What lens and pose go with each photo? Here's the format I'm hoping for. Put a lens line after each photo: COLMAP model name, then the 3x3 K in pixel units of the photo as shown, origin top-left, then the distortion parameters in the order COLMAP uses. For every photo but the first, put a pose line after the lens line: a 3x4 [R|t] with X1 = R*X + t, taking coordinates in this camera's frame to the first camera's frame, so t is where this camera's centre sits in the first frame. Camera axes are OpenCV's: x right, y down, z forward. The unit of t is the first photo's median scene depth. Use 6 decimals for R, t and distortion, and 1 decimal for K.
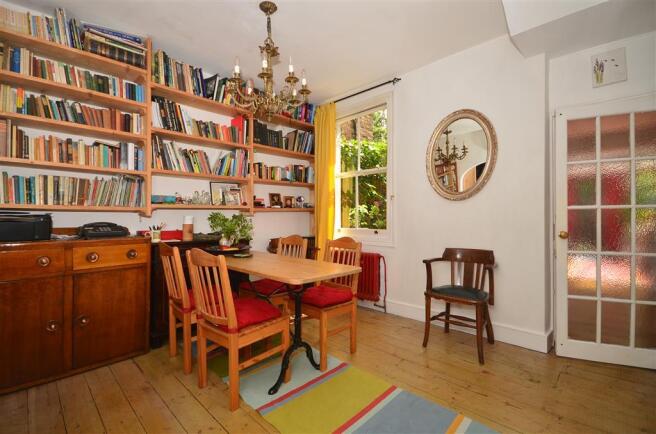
lens RADIAL K [[297.3, 0, 326.1], [0, 297.3, 217.3], [0, 0, 1]] dist [-0.004308, -0.000626]
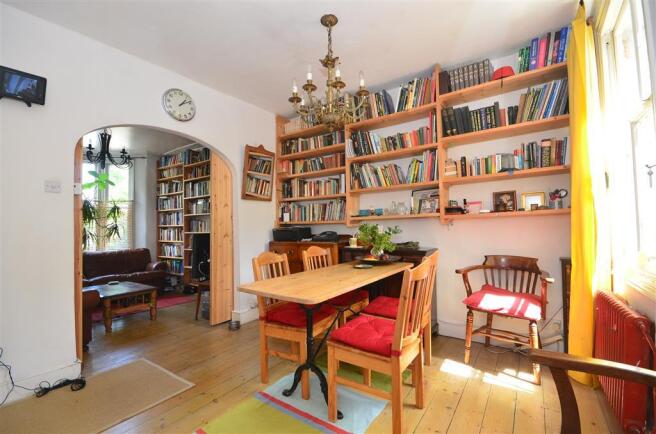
lens RADIAL K [[286.1, 0, 326.8], [0, 286.1, 215.7], [0, 0, 1]] dist [-0.001282, -0.000566]
pose [[0.165370, -0.043484, -0.985273, 0.580102], [0.013829, 0.999032, -0.041770, -0.001659], [0.986135, -0.006718, 0.165811, 0.646263]]
